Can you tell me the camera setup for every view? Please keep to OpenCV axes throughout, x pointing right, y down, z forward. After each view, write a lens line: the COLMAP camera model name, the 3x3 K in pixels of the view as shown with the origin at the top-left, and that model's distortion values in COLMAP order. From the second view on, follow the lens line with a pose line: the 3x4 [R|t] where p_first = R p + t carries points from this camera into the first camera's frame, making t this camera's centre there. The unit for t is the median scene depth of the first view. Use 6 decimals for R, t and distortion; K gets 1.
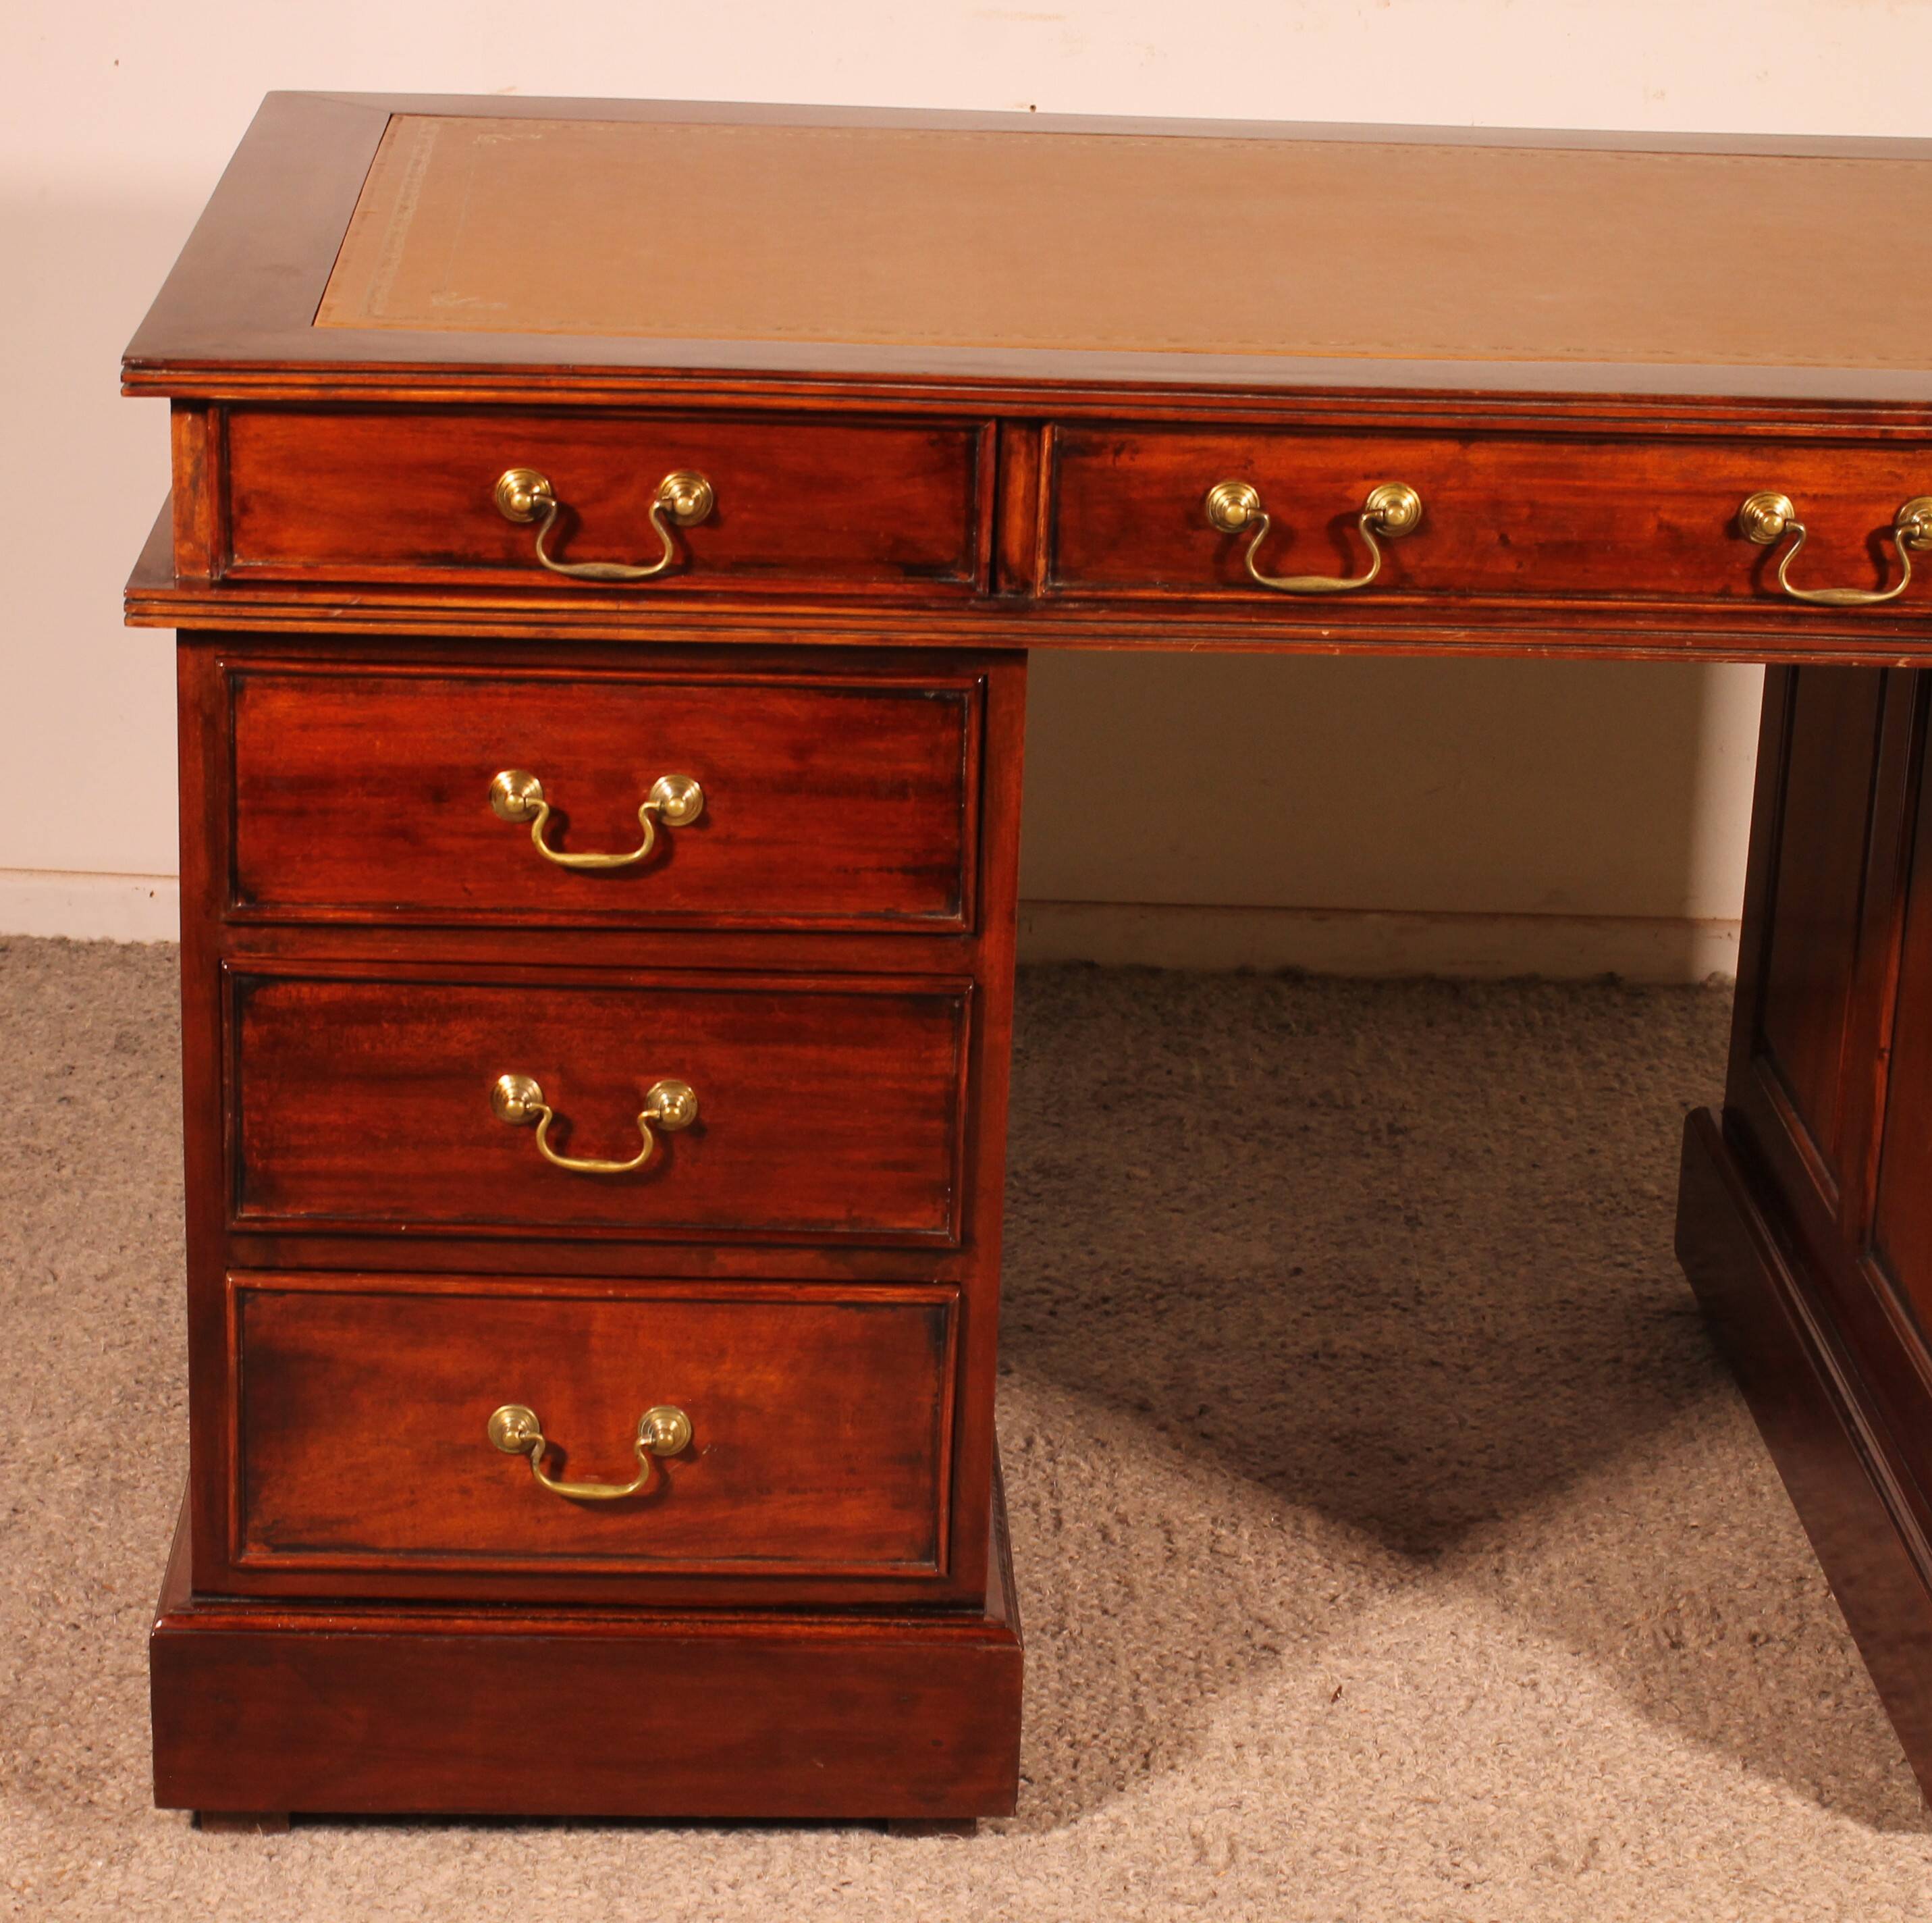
lens RADIAL K [[4804.8, 0, 966.0], [0, 4804.8, 961.5], [0, 0, 1]] dist [-0.020445, 0.217867]
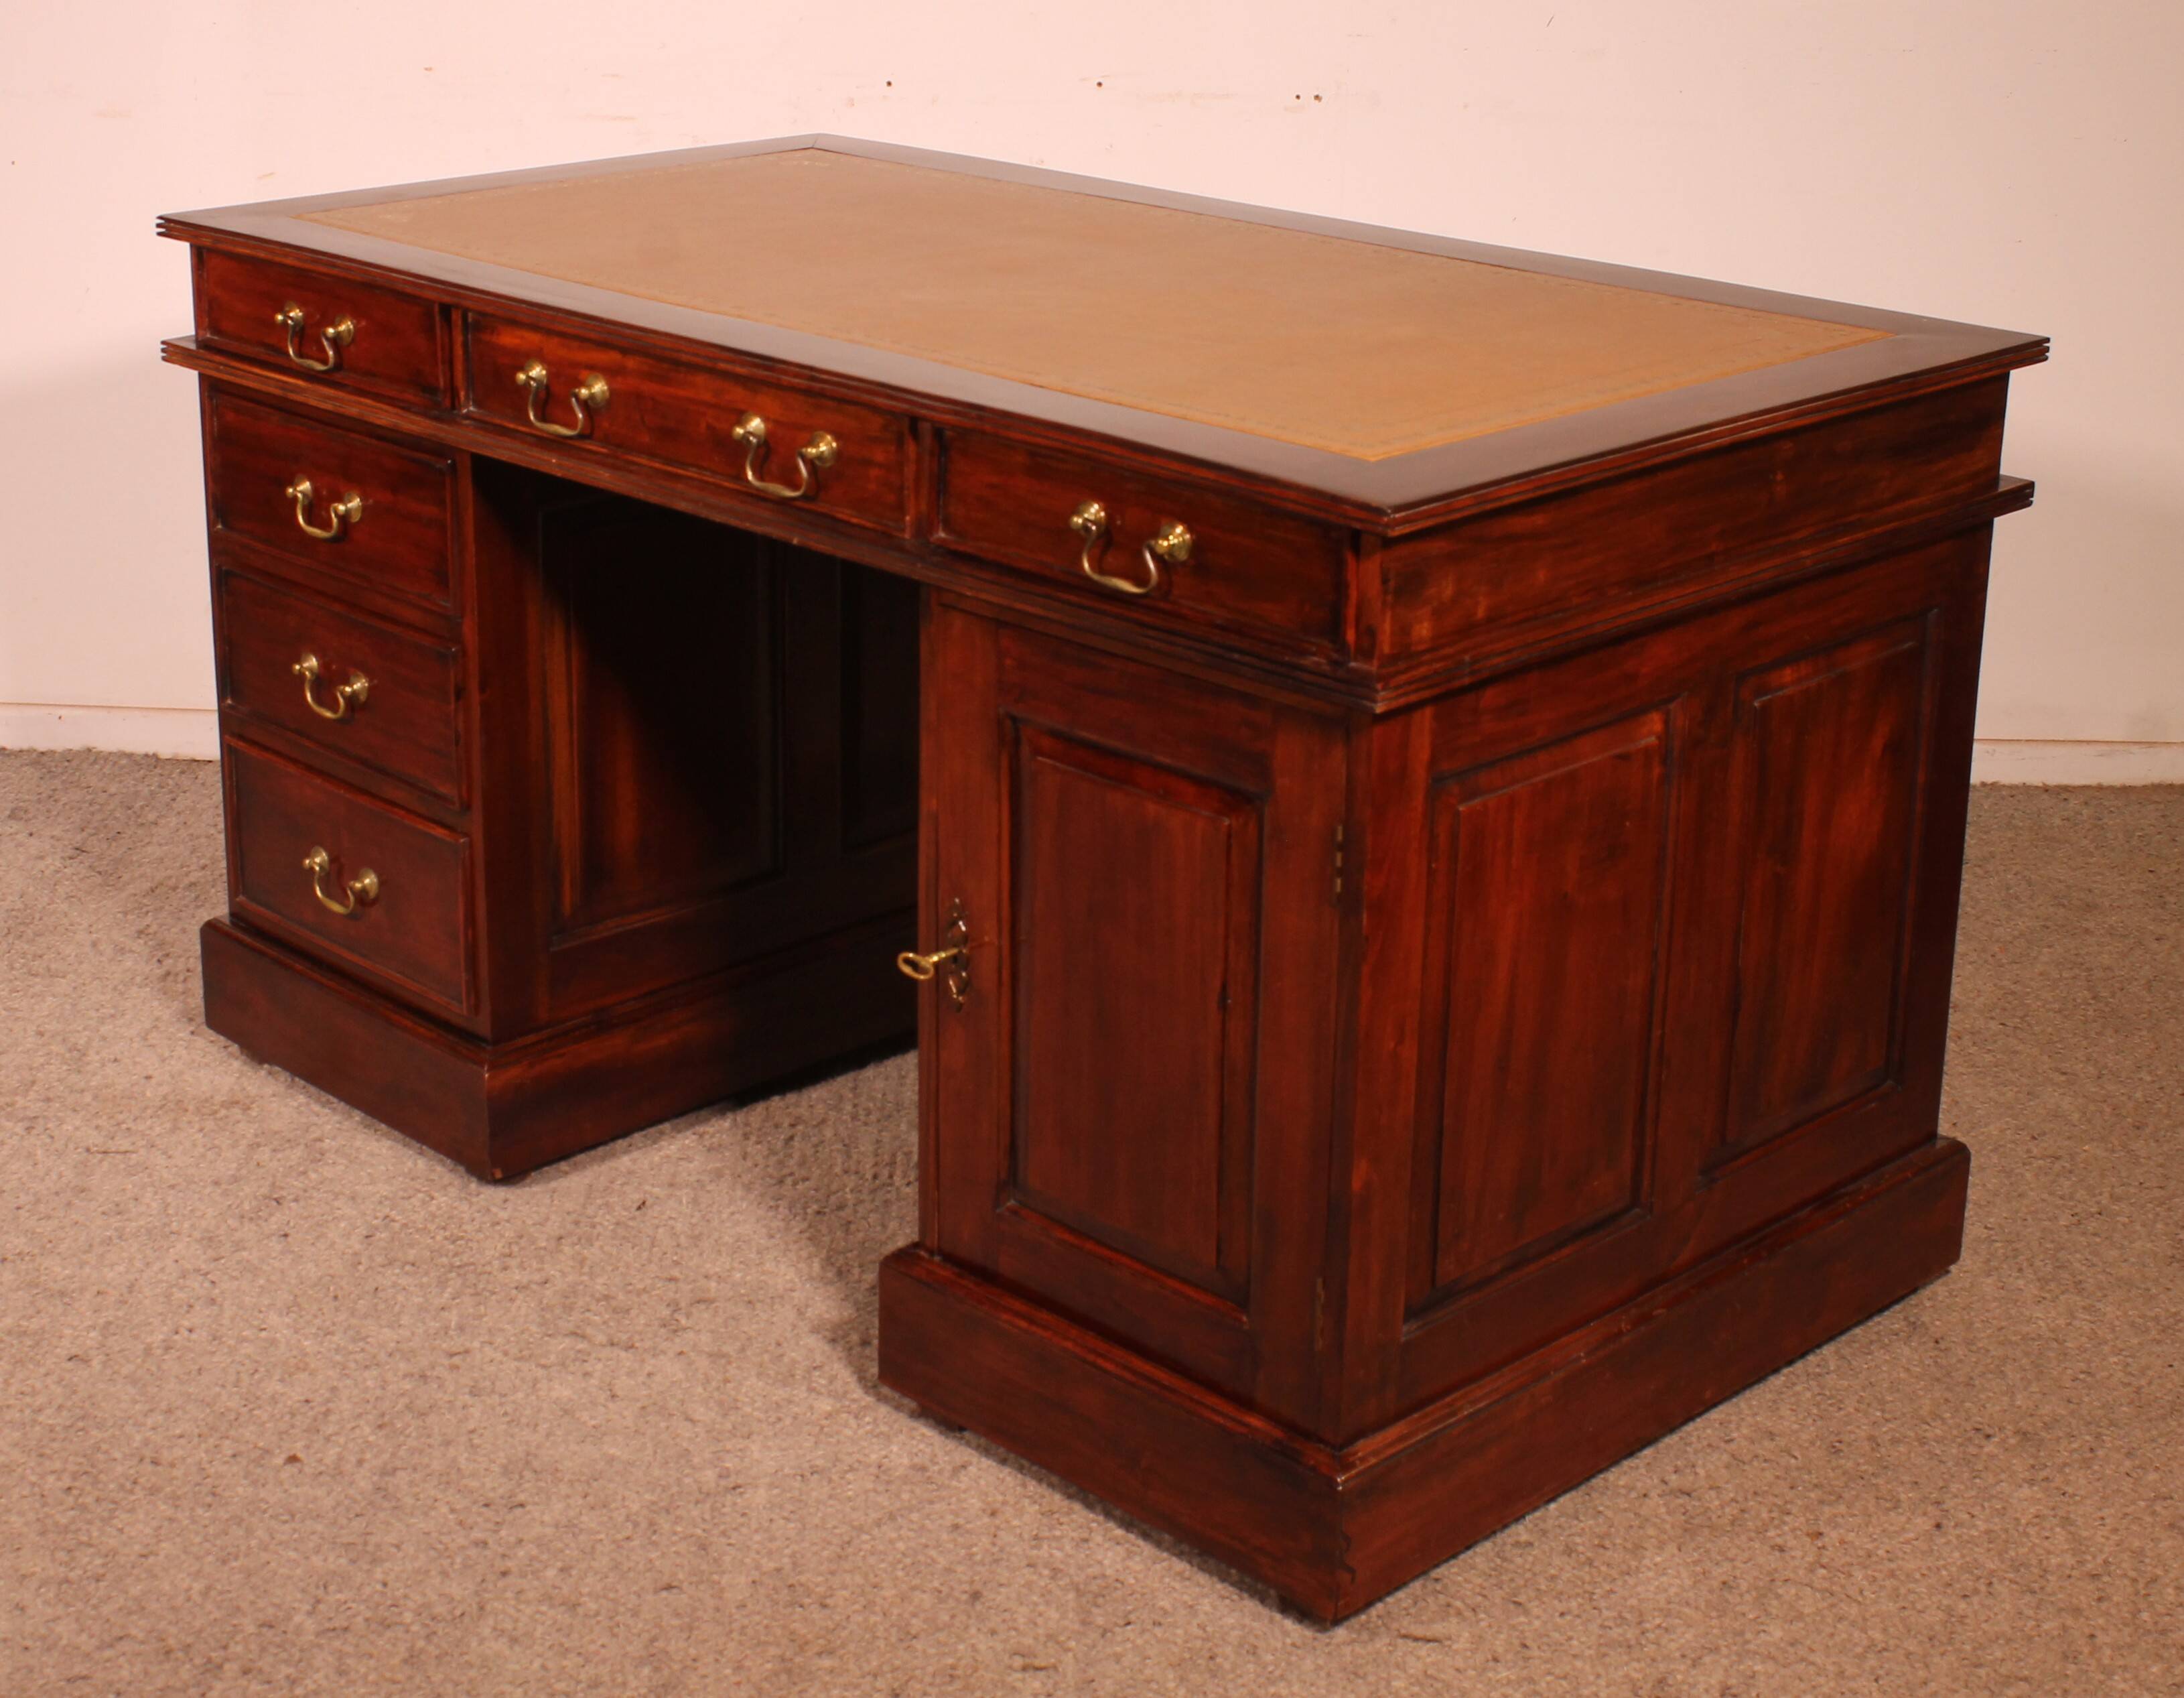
lens RADIAL K [[3367.3, 0, 1089.7], [0, 3367.3, 760.9], [0, 0, 1]] dist [-0.003908, -0.987195]
pose [[0.676912, 0.207206, -0.706297, 0.879999], [-0.236203, 0.969960, 0.058181, -0.069479], [0.697136, 0.127446, 0.705521, 0.311368]]
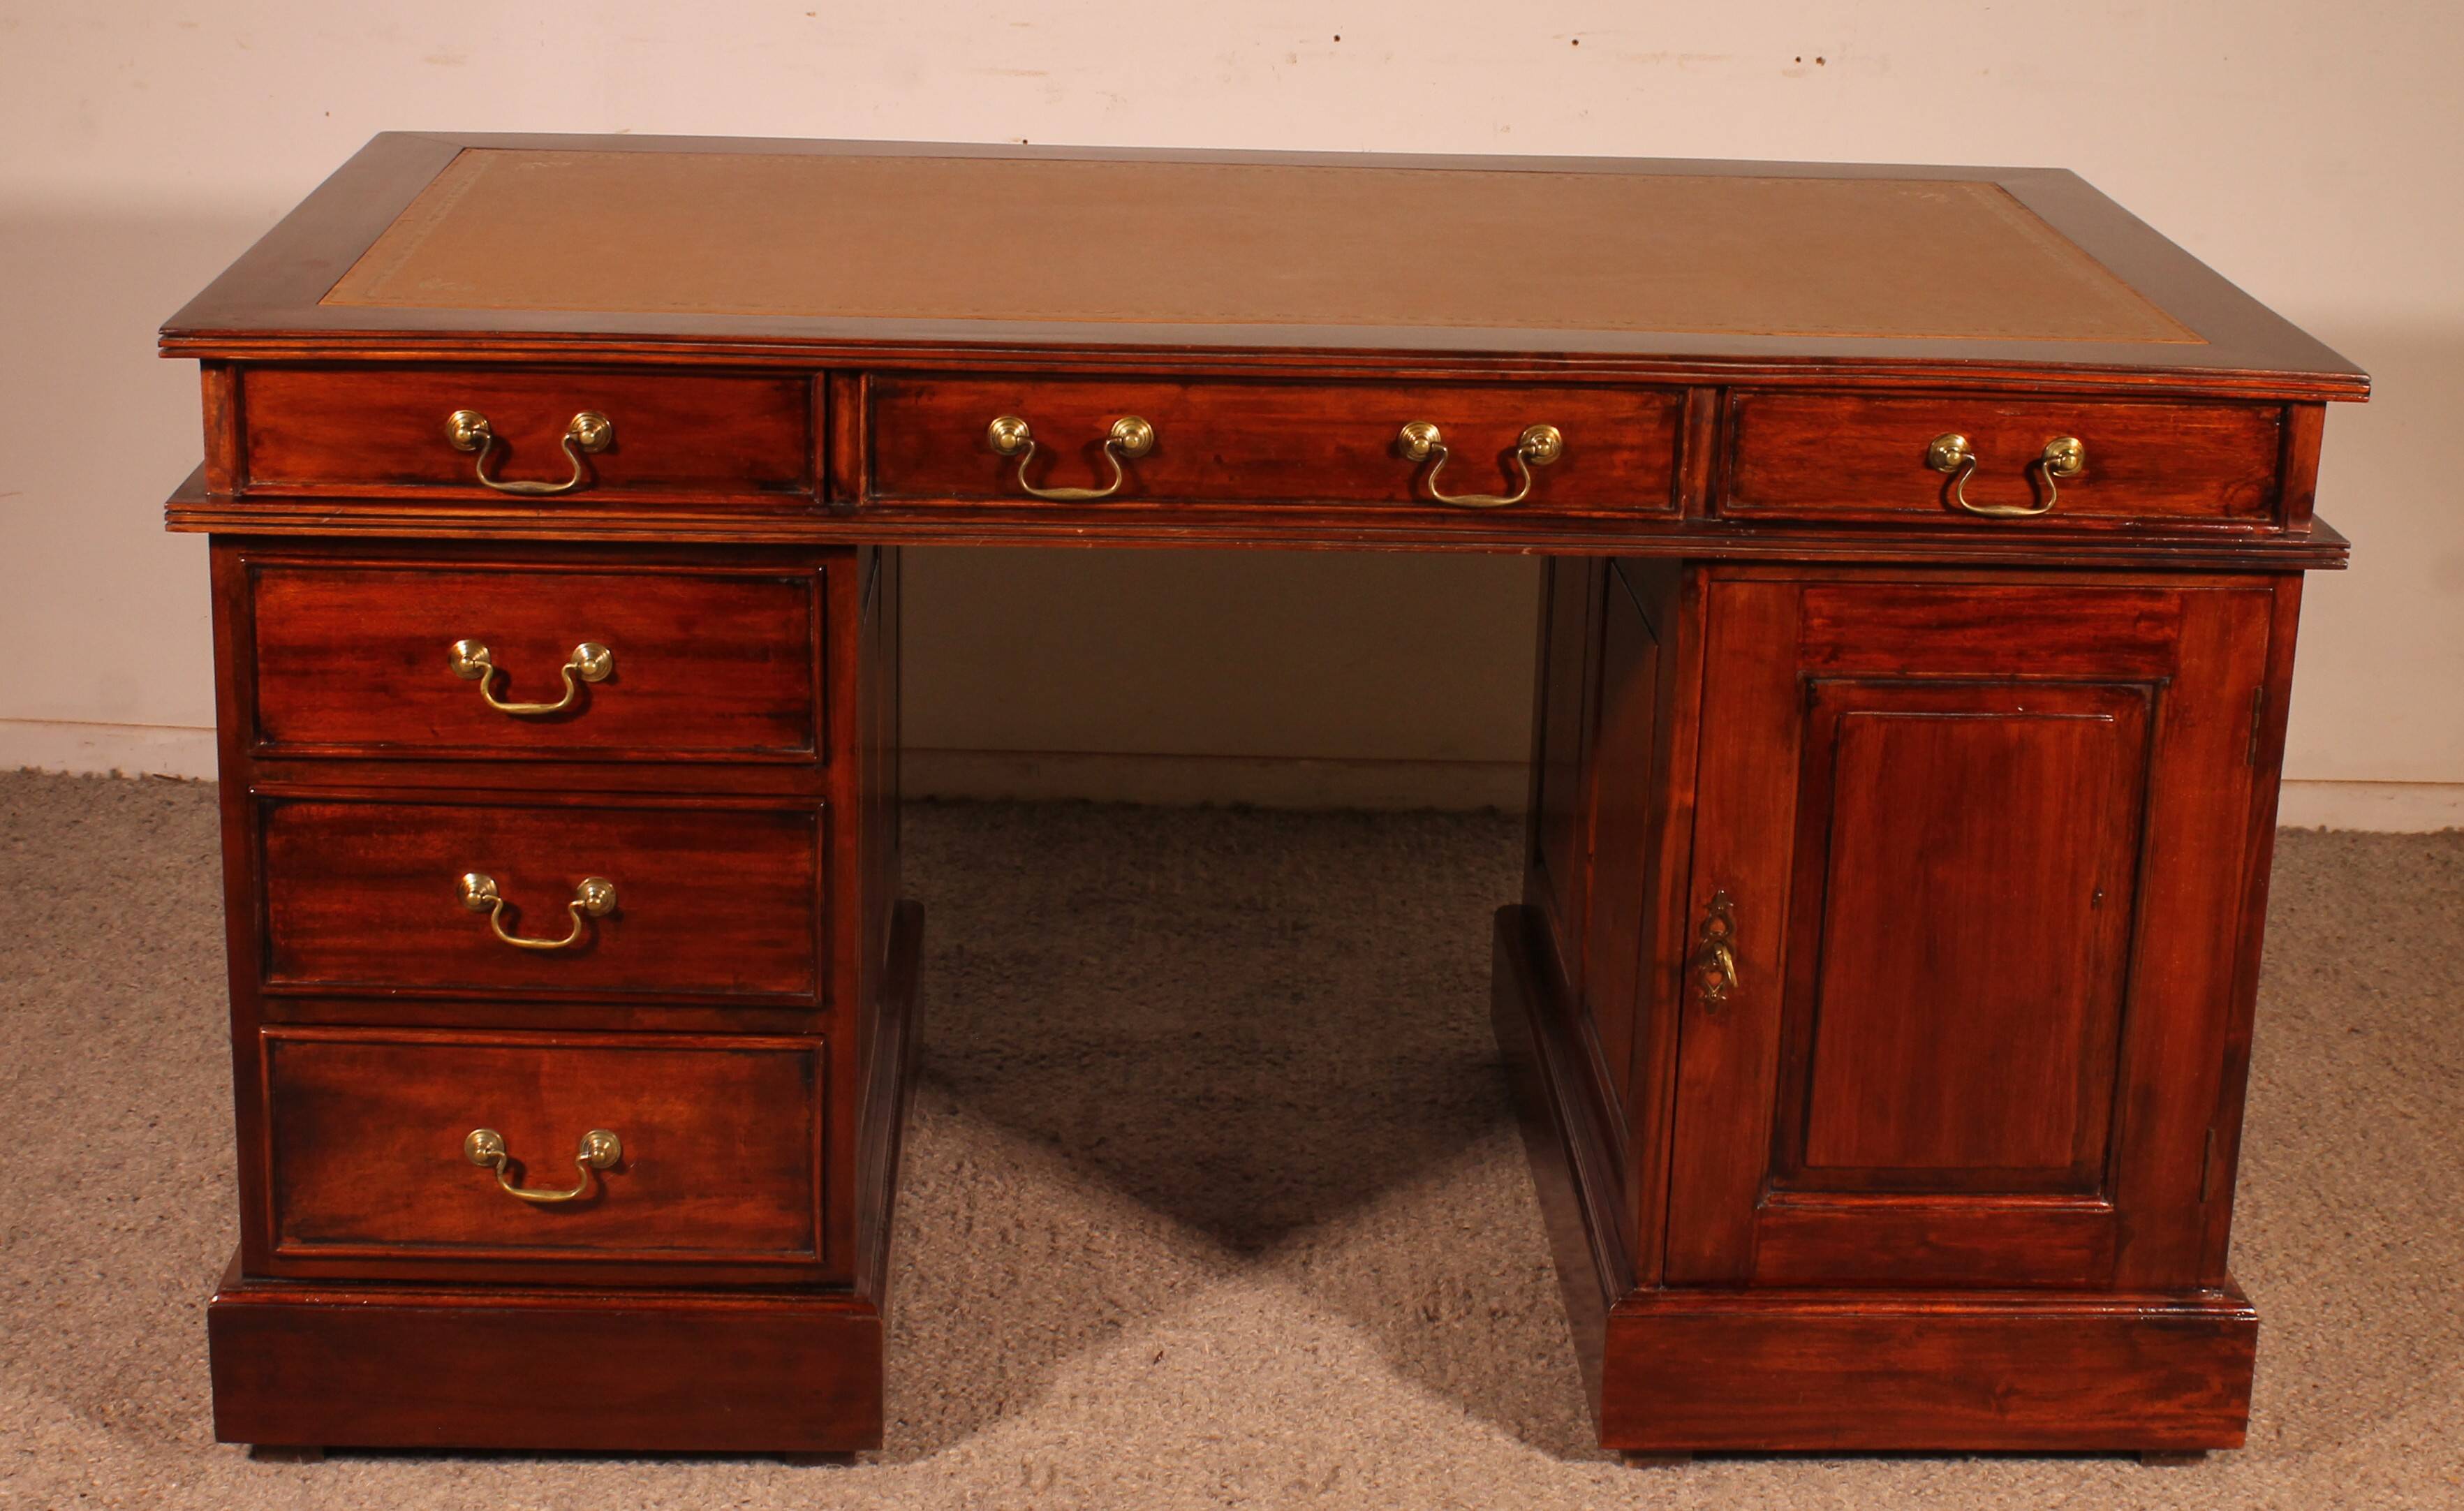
lens RADIAL K [[3780.7, 0, 1240.7], [0, 3780.7, 569.2], [0, 0, 1]] dist [-0.096301, 0.200238]
pose [[0.999949, -0.005958, -0.008179, 0.111811], [0.005396, 0.997736, -0.067030, 0.009785], [0.008560, 0.066982, 0.997717, -0.021924]]
